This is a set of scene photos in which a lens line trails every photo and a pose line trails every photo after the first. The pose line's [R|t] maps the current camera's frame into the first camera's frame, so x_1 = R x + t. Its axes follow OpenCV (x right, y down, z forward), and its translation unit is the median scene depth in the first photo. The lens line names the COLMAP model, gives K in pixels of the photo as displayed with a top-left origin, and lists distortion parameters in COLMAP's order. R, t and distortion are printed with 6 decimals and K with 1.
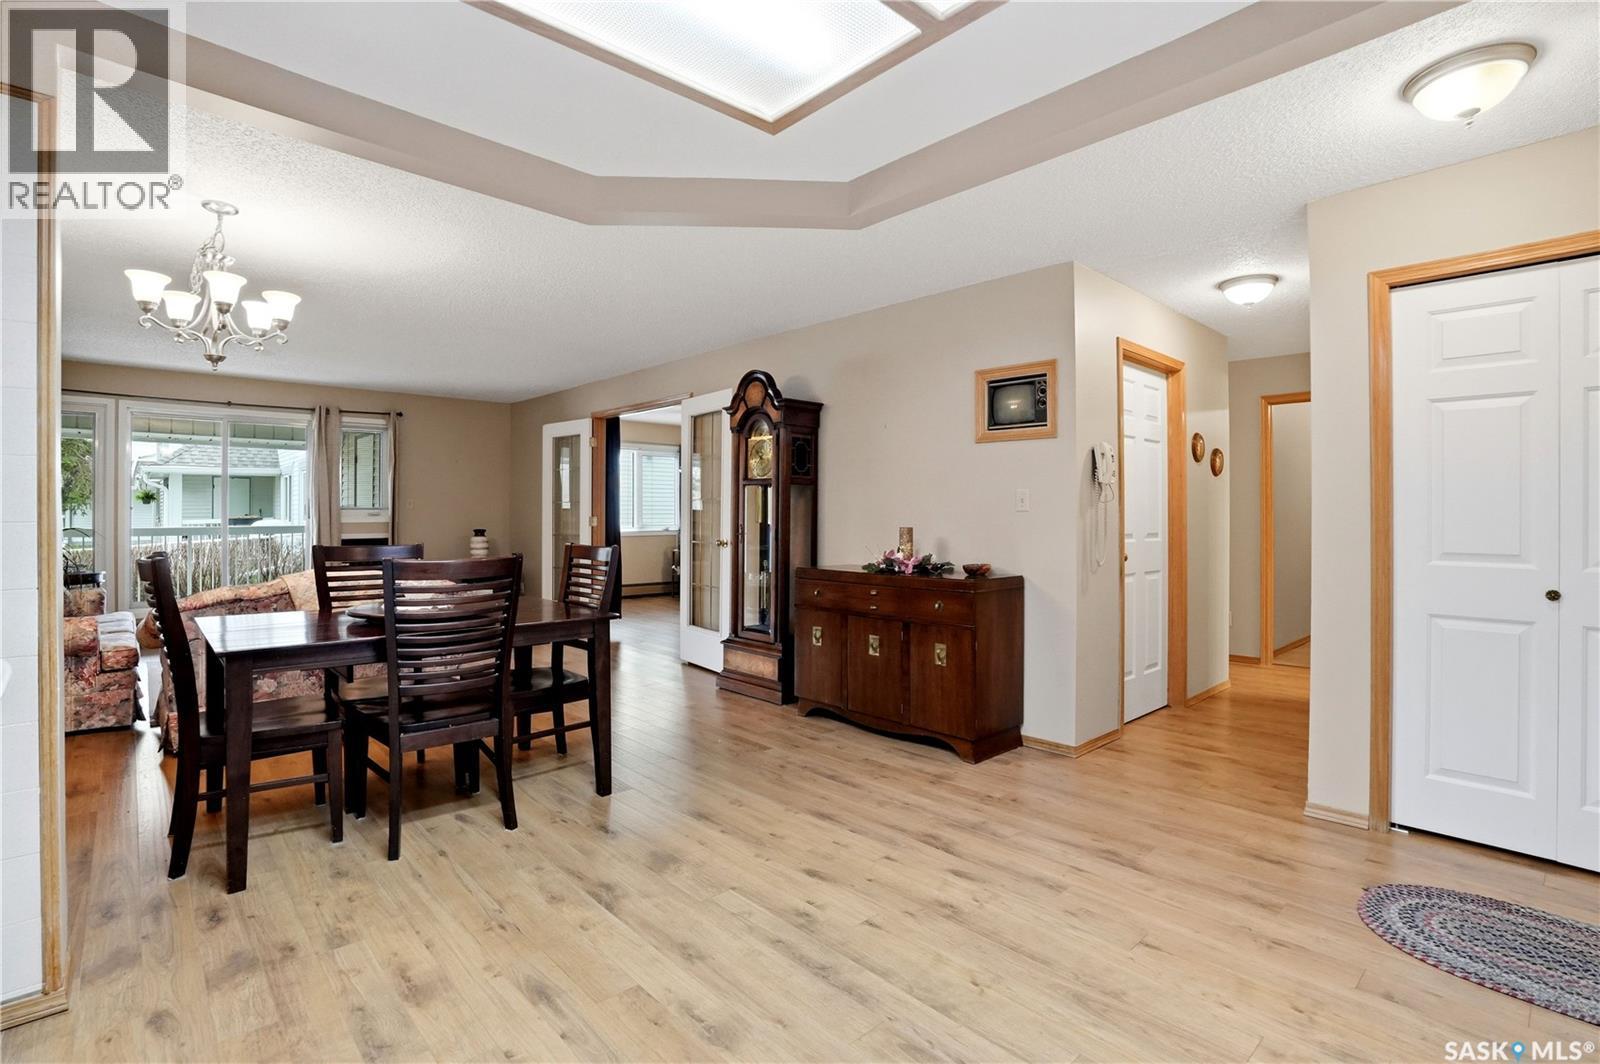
lens RADIAL K [[753.4, 0, 799.0], [0, 753.4, 514.2], [0, 0, 1]] dist [-0.074069, 0.027283]
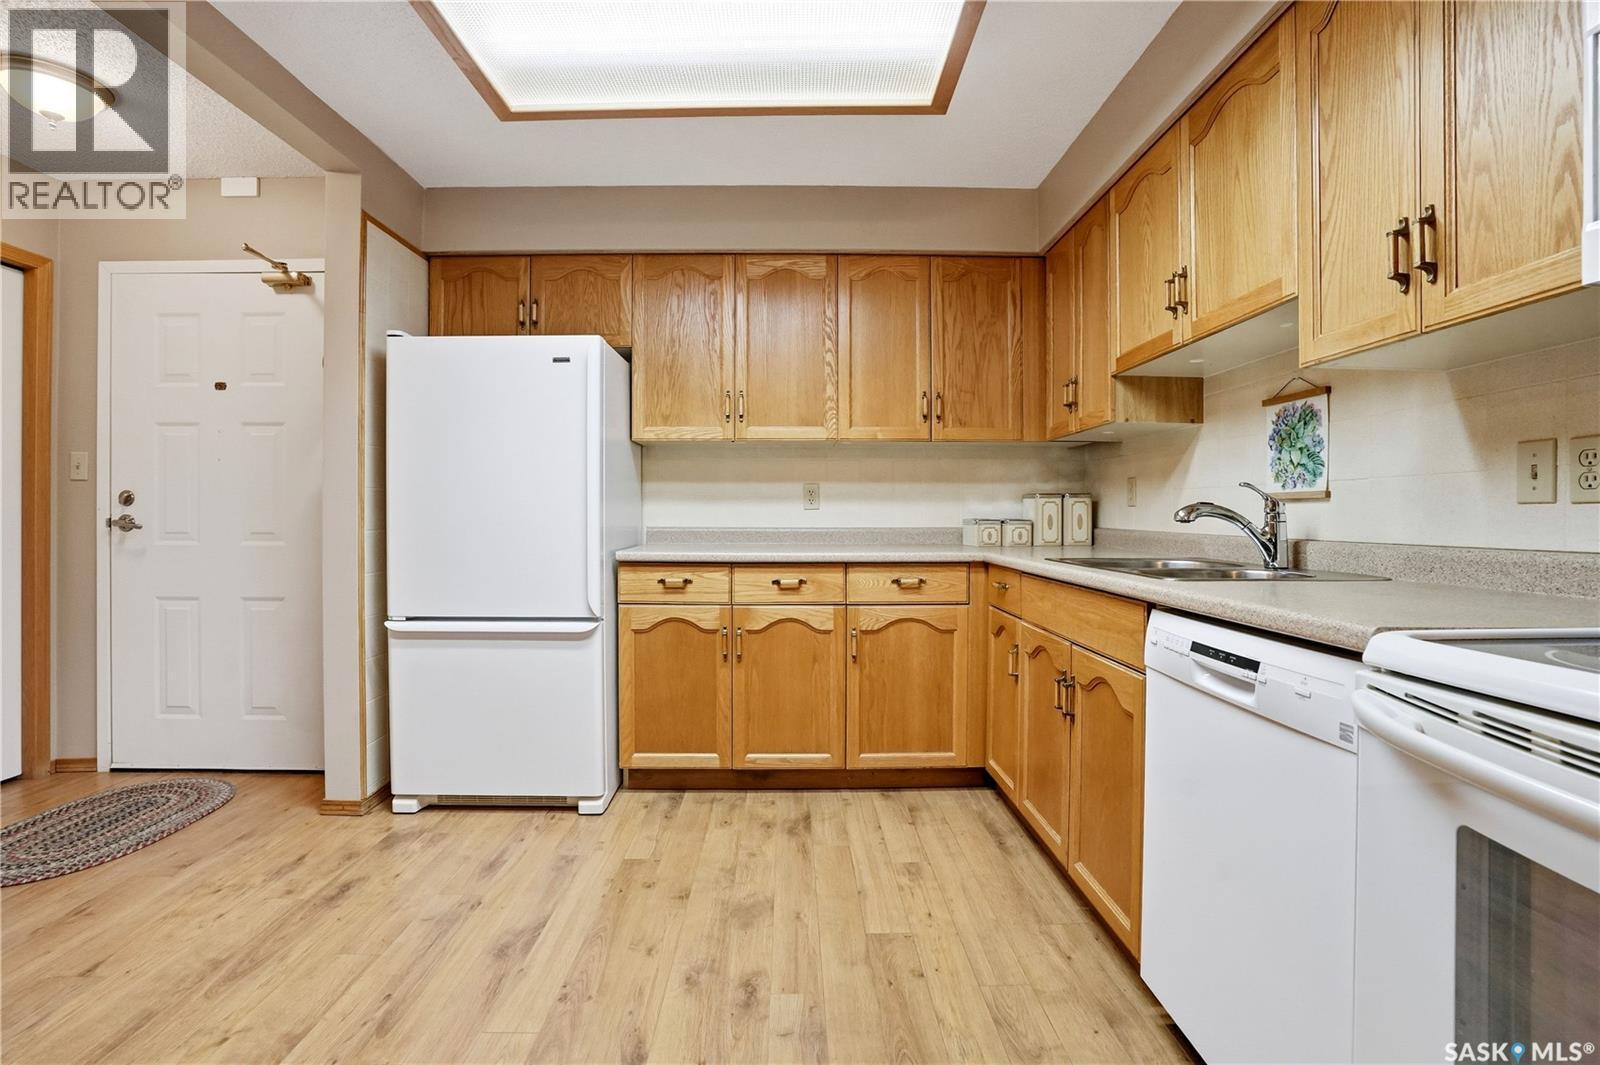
lens RADIAL K [[753.4, 0, 799.0], [0, 753.4, 514.7], [0, 0, 1]] dist [-0.074069, 0.027283]
pose [[-0.748556, -0.003951, 0.663059, -0.684617], [-0.001678, 0.999990, 0.004063, 0.056502], [-0.663069, 0.001929, -0.748556, 1.069972]]
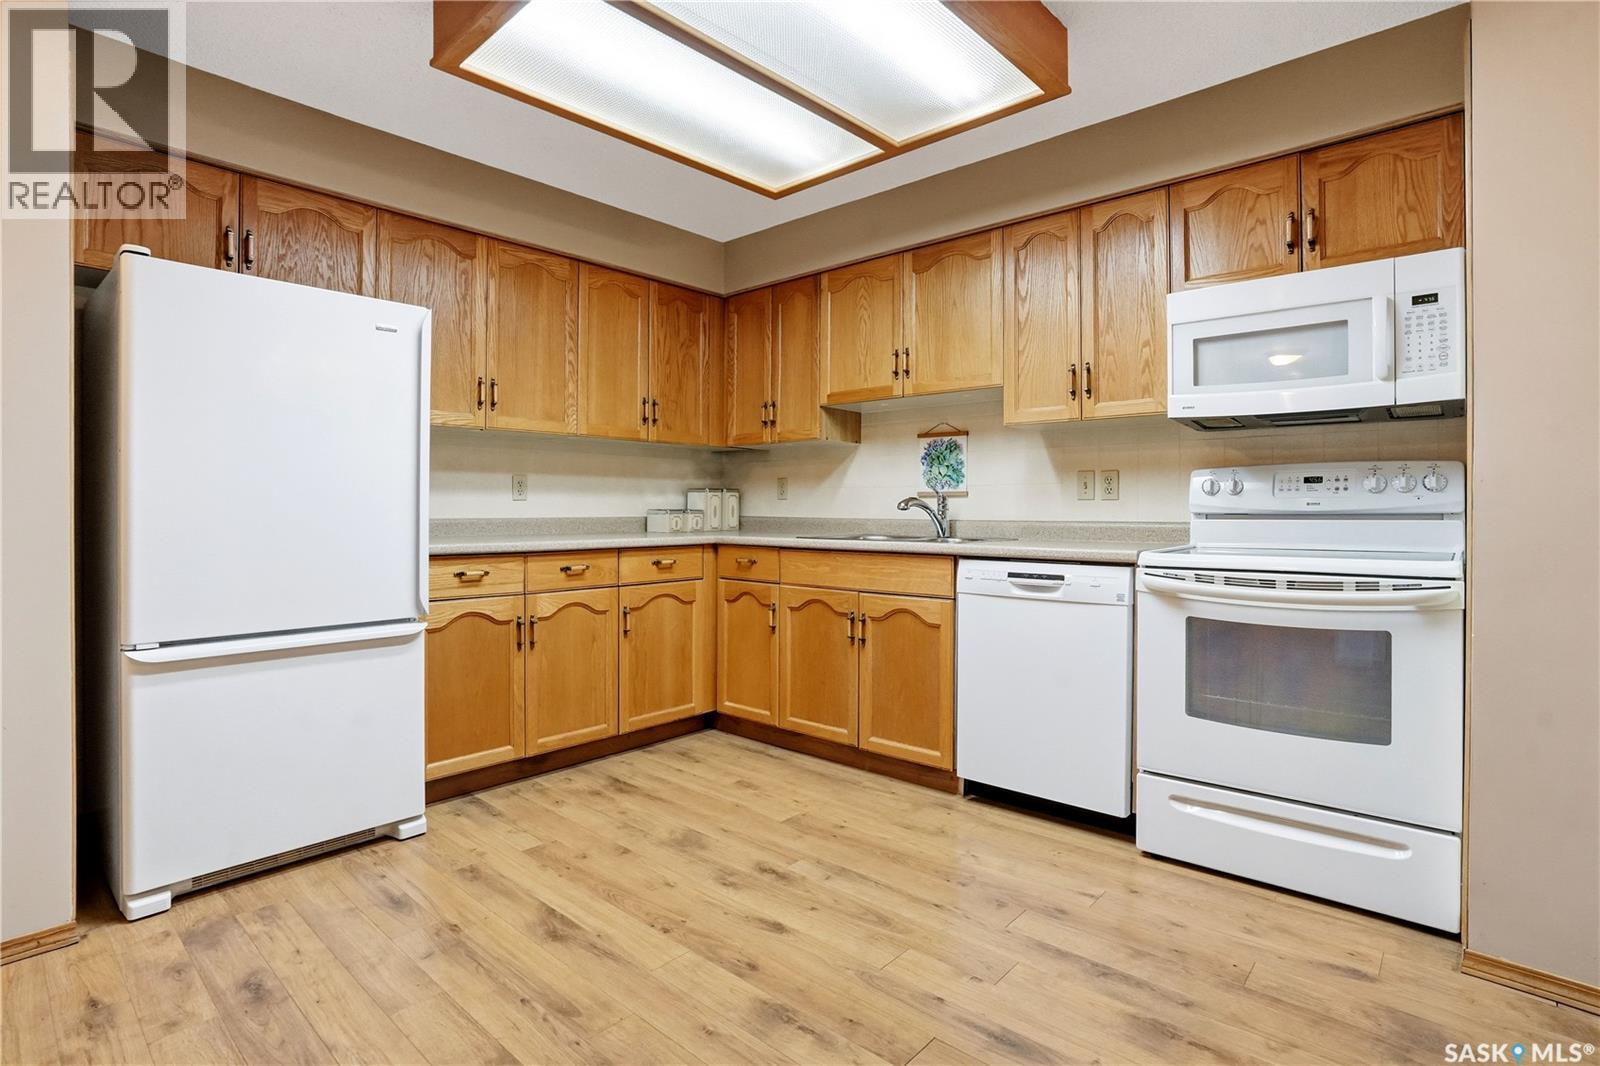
lens RADIAL K [[787.8, 0, 798.3], [0, 787.8, 508.2], [0, 0, 1]] dist [-0.068099, 0.030559]
pose [[-0.994940, -0.004307, -0.100377, -0.030605], [-0.004501, 0.999988, 0.001707, 0.063965], [0.100369, 0.002151, -0.994948, 1.611455]]
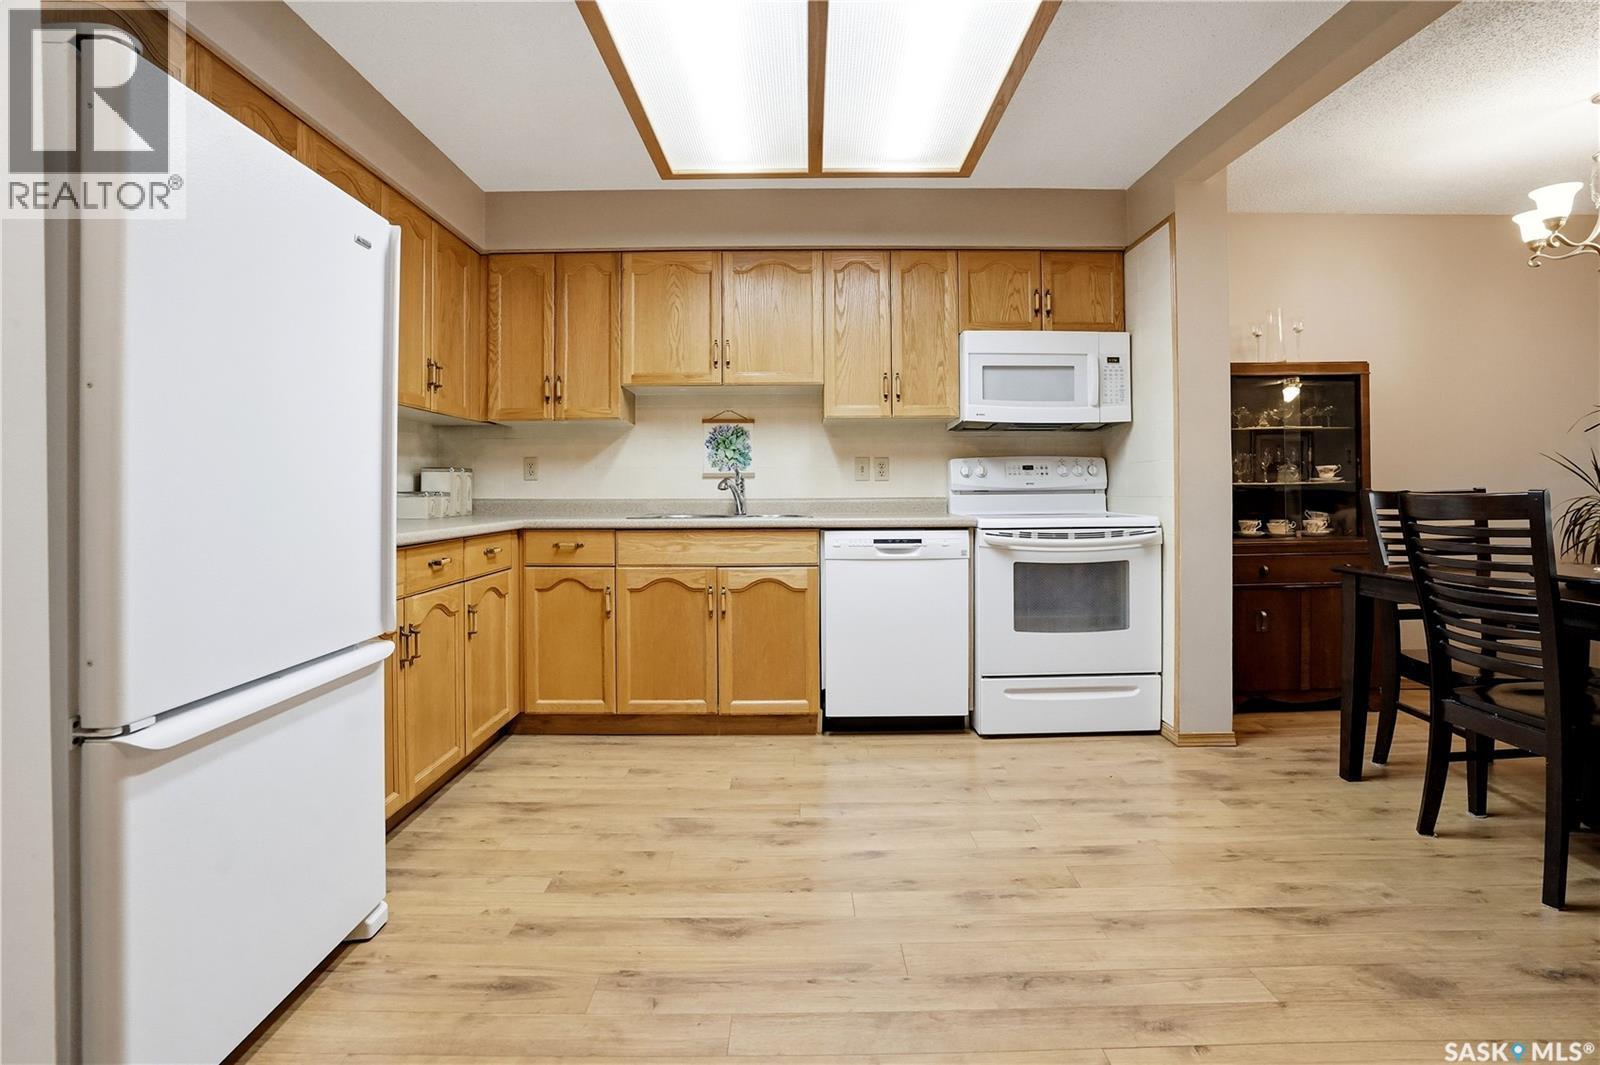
lens RADIAL K [[781.6, 0, 801.8], [0, 781.6, 489.5], [0, 0, 1]] dist [-0.072446, 0.030249]
pose [[-0.669454, -0.000569, -0.742853, 0.778230], [0.000631, 0.999999, -0.001335, 0.071337], [0.742853, -0.001363, -0.669453, 1.306741]]
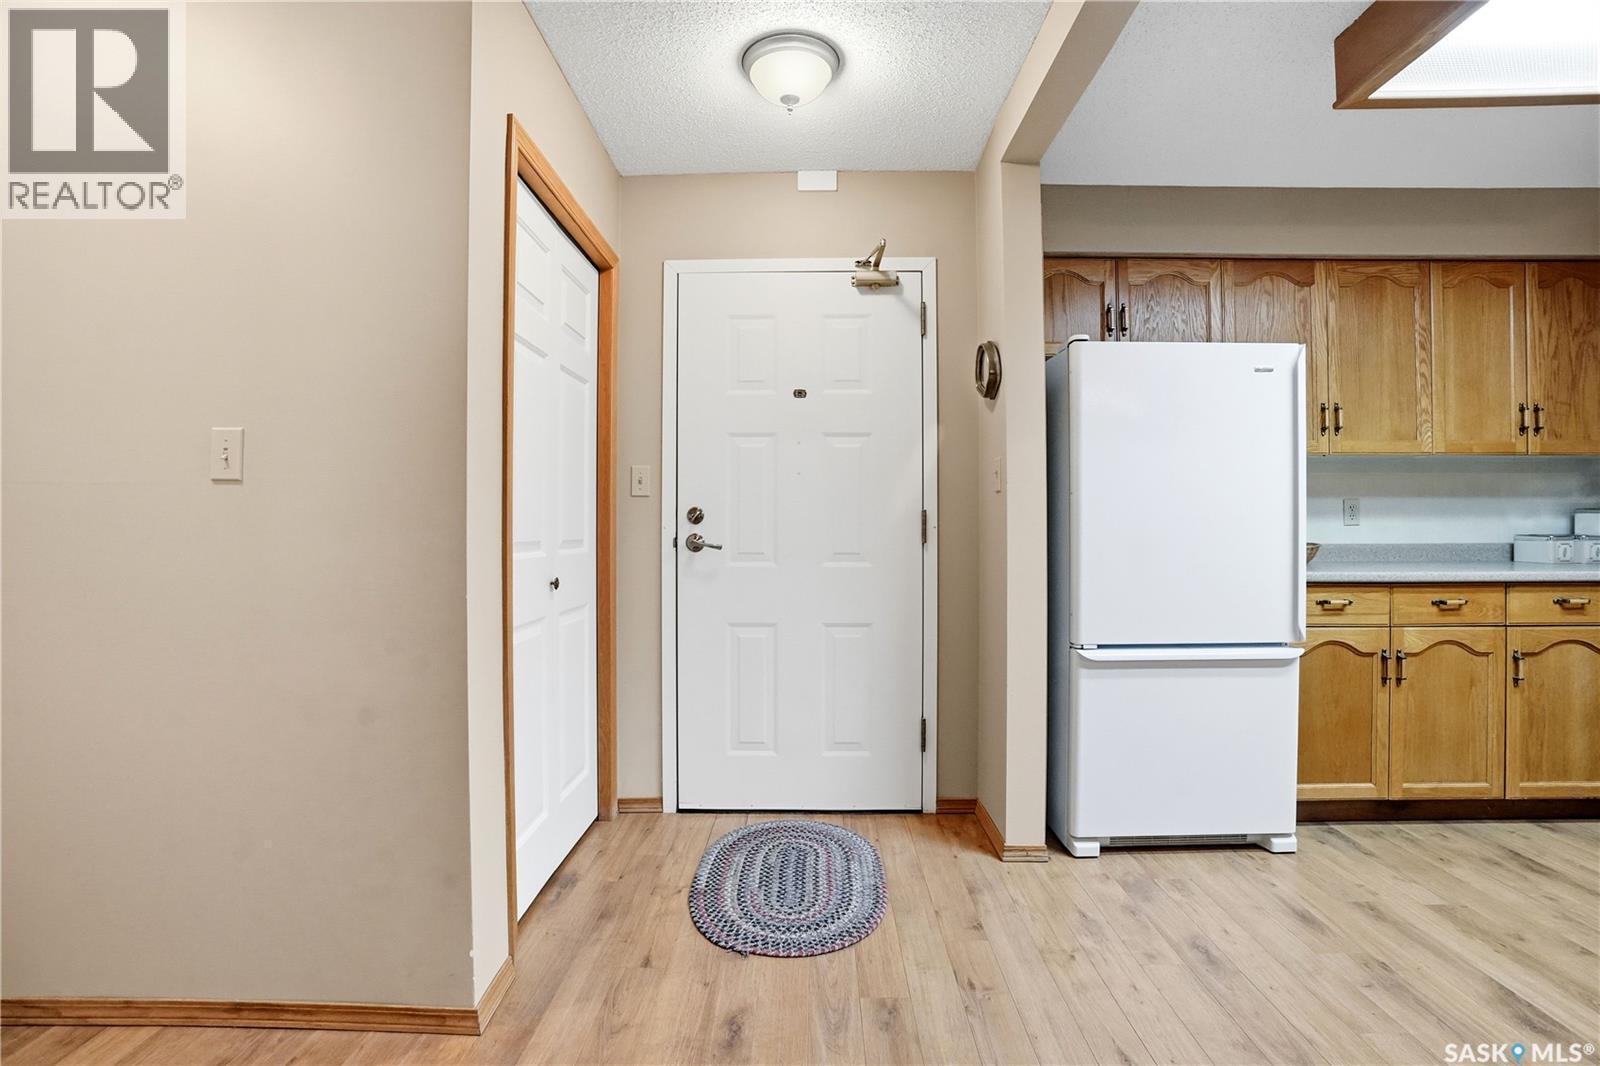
lens RADIAL K [[743.7, 0, 794.0], [0, 743.7, 517.6], [0, 0, 1]] dist [-0.068893, 0.024049]
pose [[-0.723517, 0.003107, 0.690299, 0.218182], [0.000933, 0.999993, -0.003523, 0.039610], [-0.690306, -0.001905, -0.723515, 1.755472]]
